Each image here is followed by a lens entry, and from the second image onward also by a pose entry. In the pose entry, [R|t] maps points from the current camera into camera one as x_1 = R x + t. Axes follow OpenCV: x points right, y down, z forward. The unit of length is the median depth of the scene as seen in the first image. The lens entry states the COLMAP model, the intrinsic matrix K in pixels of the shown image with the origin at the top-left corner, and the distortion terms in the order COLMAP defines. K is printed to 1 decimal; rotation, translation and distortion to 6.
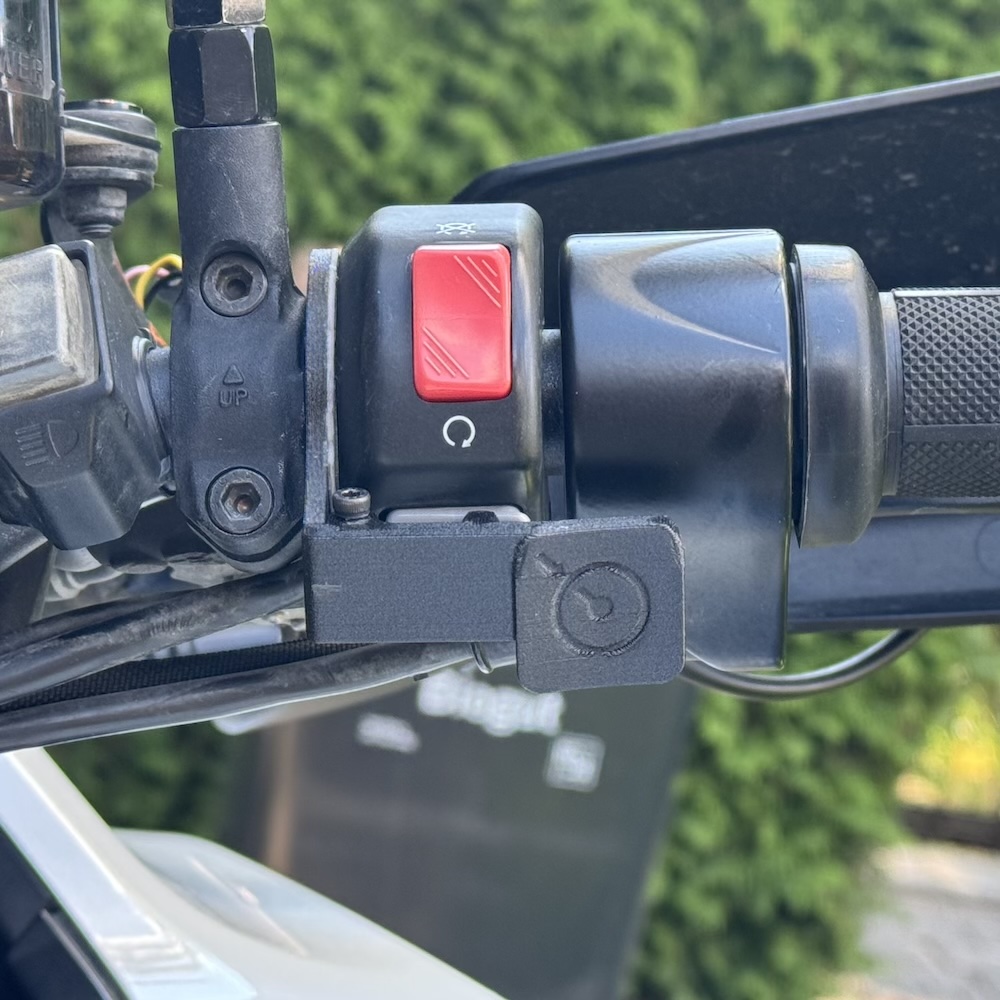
lens RADIAL K [[3082.2, 0, 503.3], [0, 3082.2, 497.2], [0, 0, 1]] dist [0.175829, 0.000000]
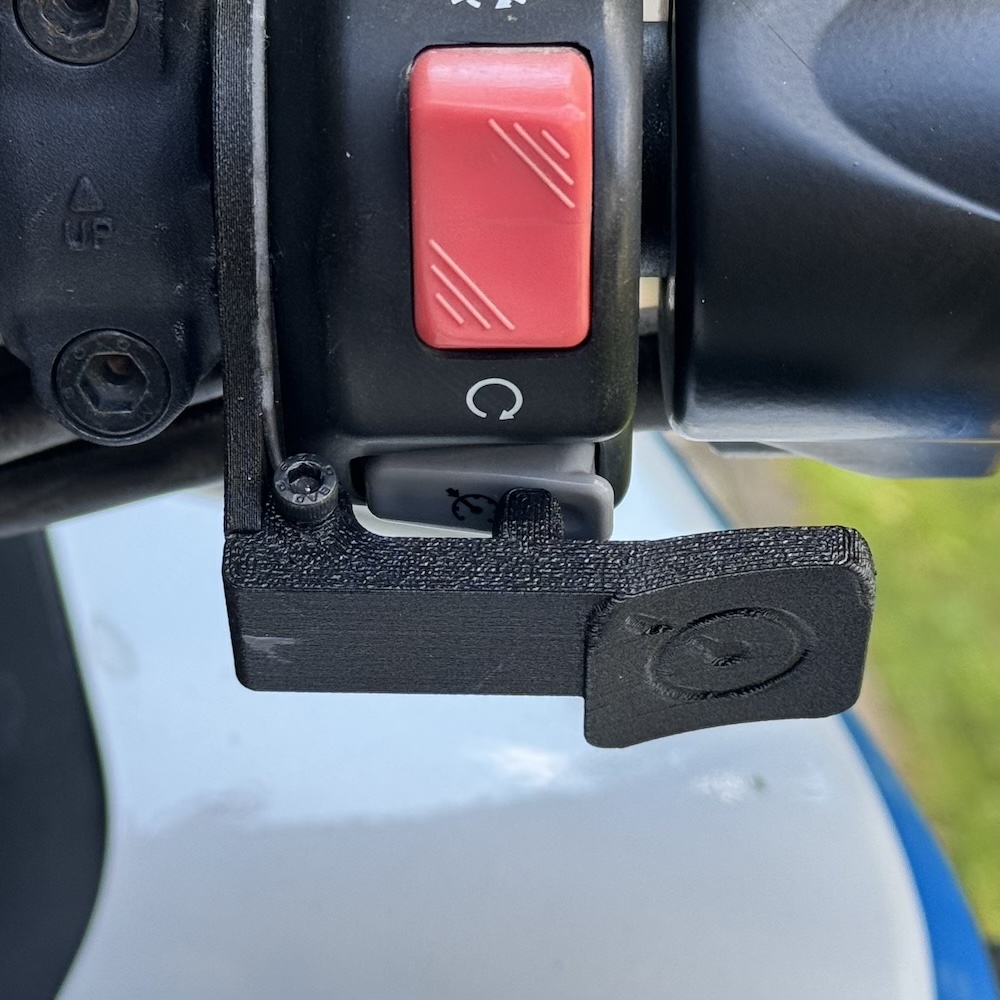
lens RADIAL K [[3082.2, 0, 496.6], [0, 3082.2, 460.7], [0, 0, 1]] dist [0.175829, 0.000000]
pose [[0.999710, 0.001529, 0.024017, -0.026040], [-0.015203, 0.813751, 0.581015, -0.323147], [-0.018655, -0.581212, 0.813538, 0.506433]]
